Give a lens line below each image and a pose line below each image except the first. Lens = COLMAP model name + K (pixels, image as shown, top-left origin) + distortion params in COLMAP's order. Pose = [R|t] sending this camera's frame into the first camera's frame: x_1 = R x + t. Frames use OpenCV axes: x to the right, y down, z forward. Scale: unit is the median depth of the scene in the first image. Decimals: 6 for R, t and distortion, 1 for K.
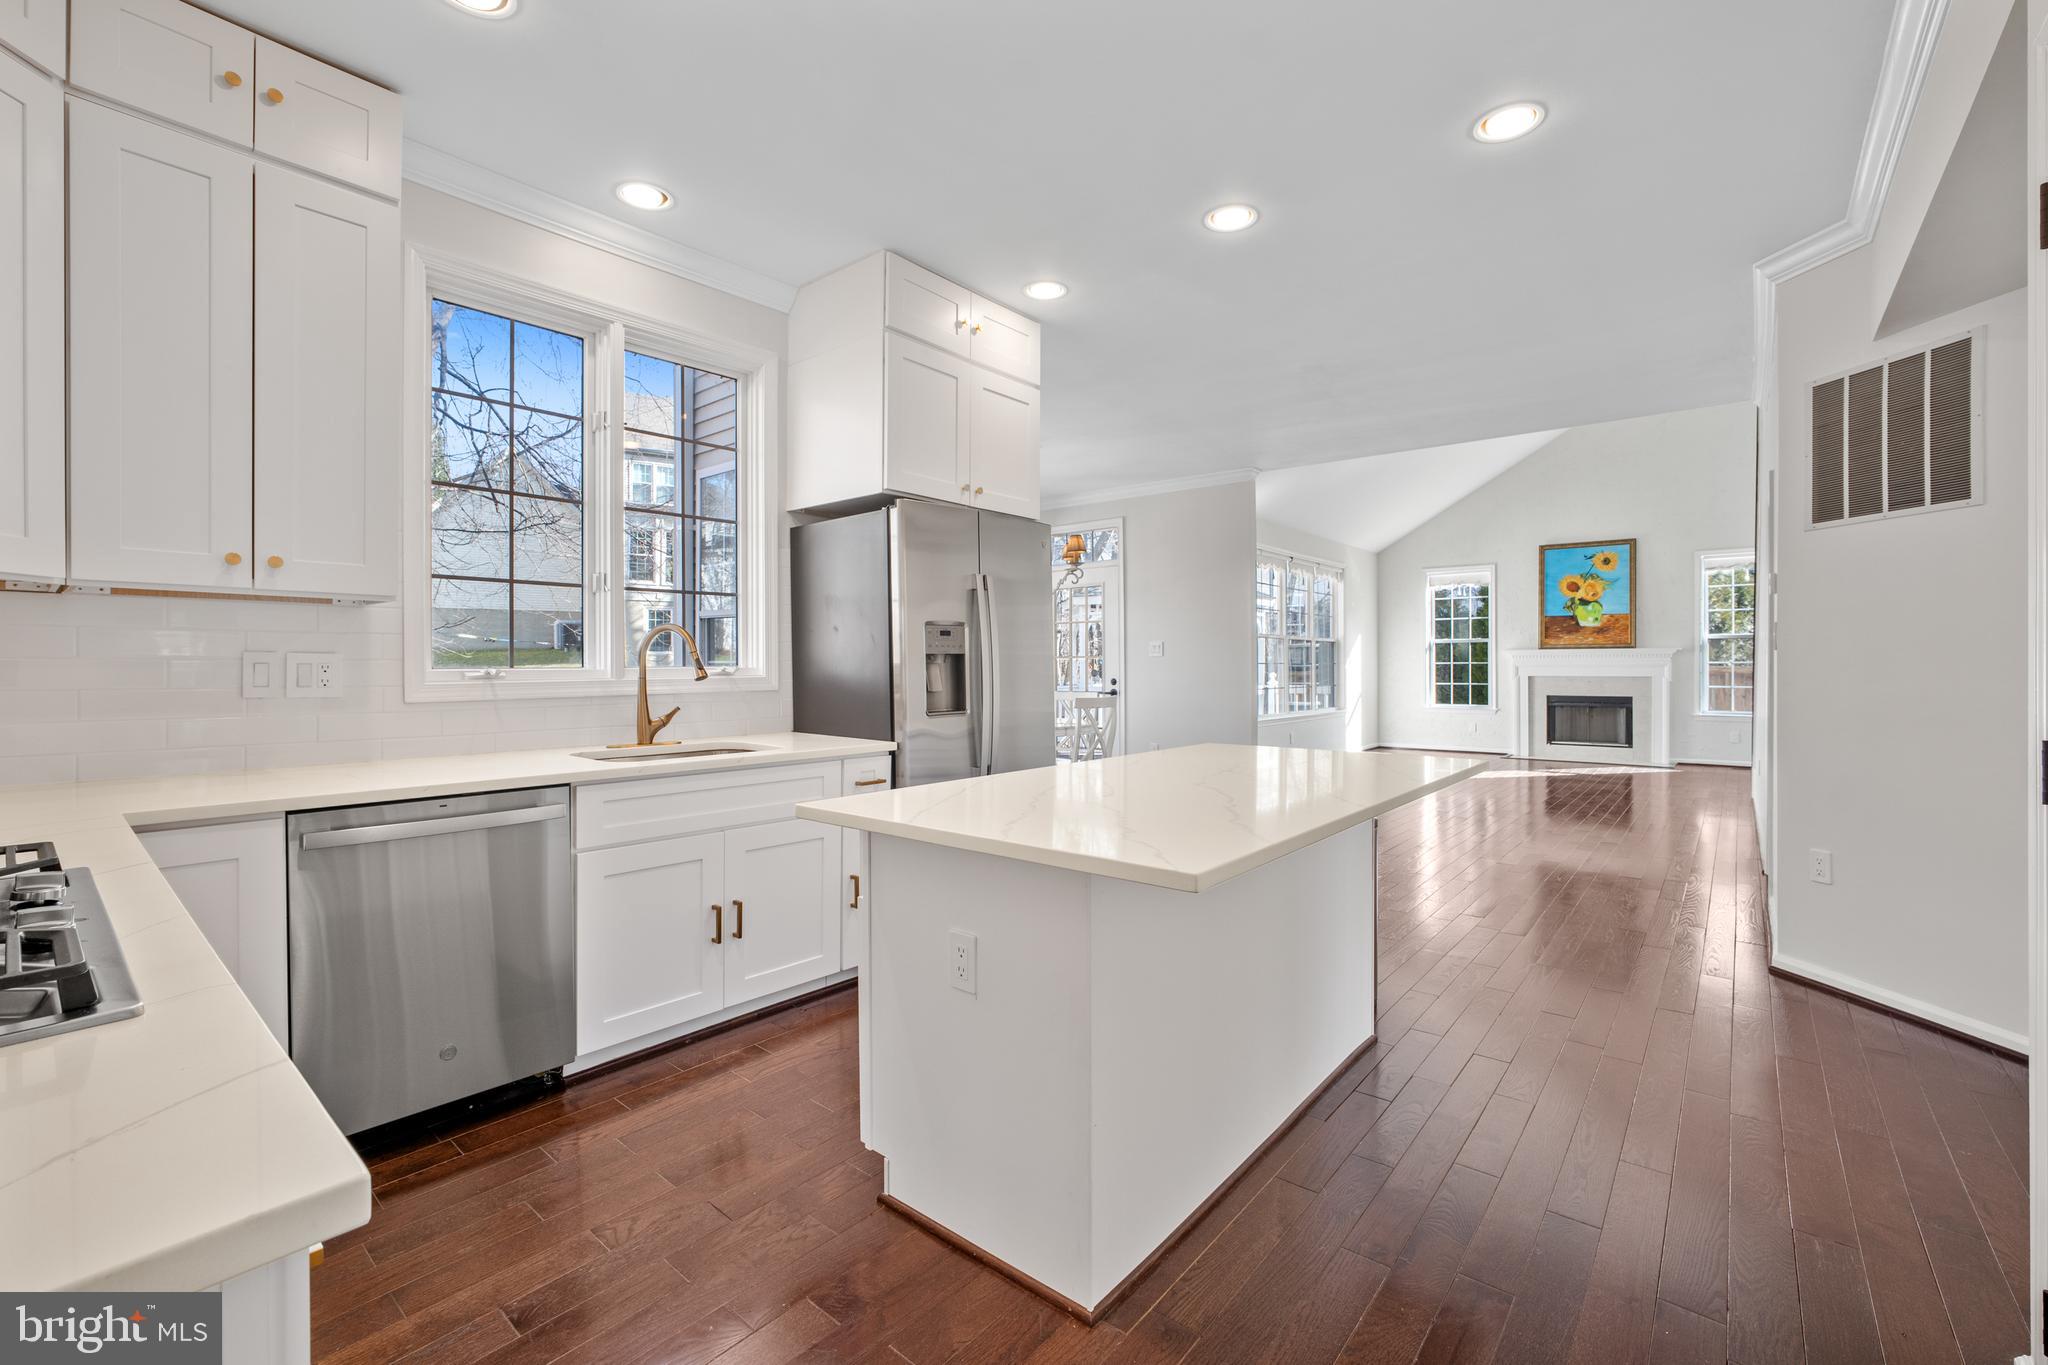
lens RADIAL K [[859.4, 0, 1025.0], [0, 859.4, 670.5], [0, 0, 1]] dist [-0.002617, -0.000202]
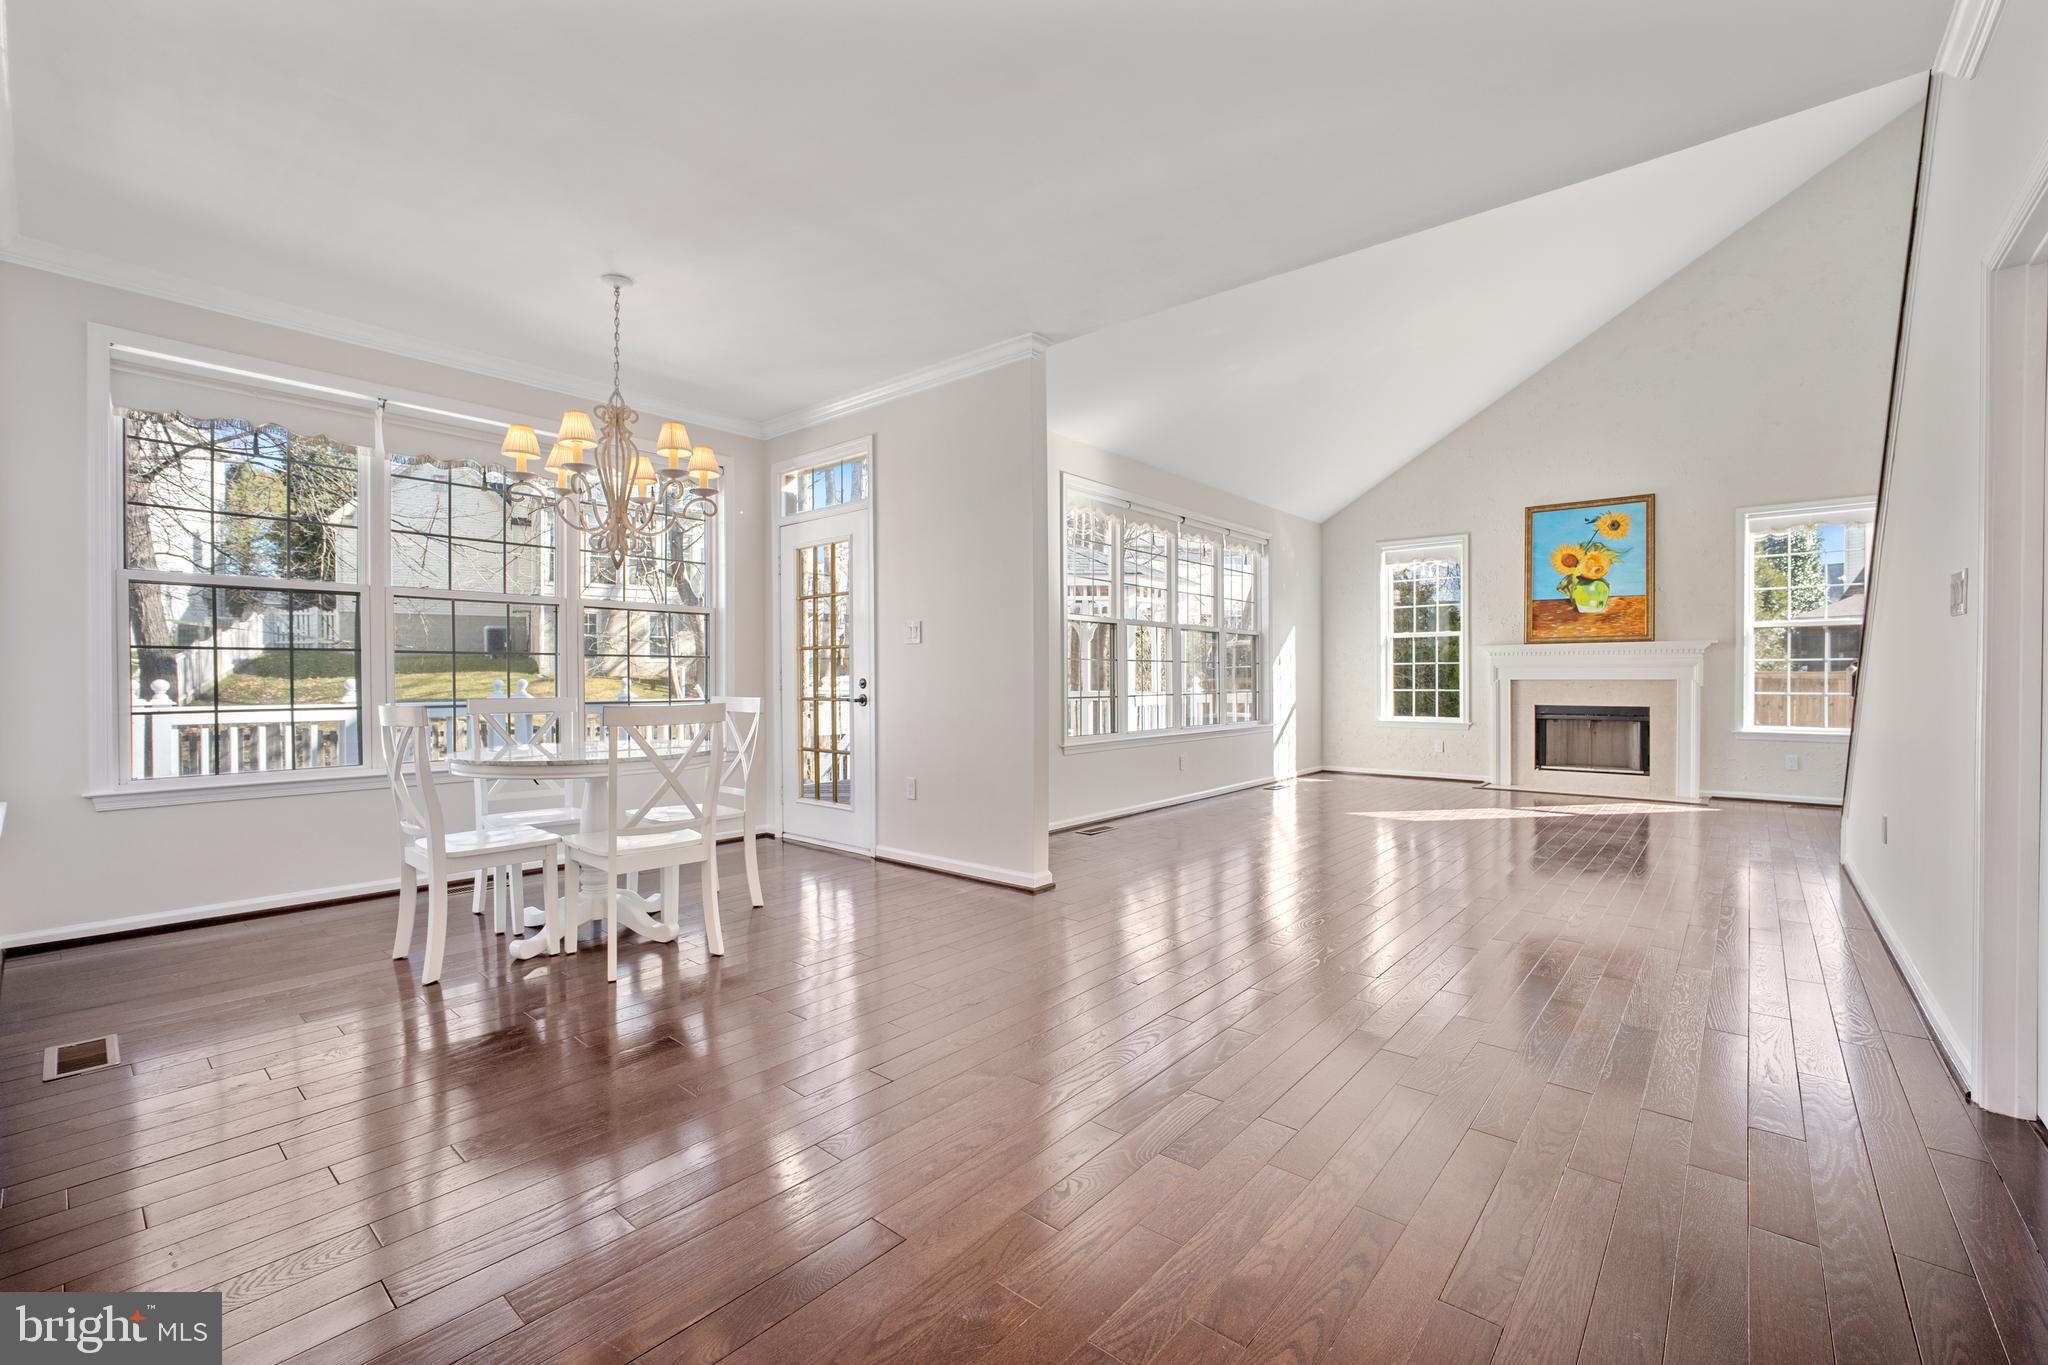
lens RADIAL K [[859.4, 0, 1021.1], [0, 859.4, 682.2], [0, 0, 1]] dist [-0.002617, -0.000202]
pose [[0.999903, 0.000779, -0.013874, 0.169434], [-0.000755, 0.999998, 0.001722, 0.007930], [0.013875, -0.001712, 0.999902, 0.243096]]
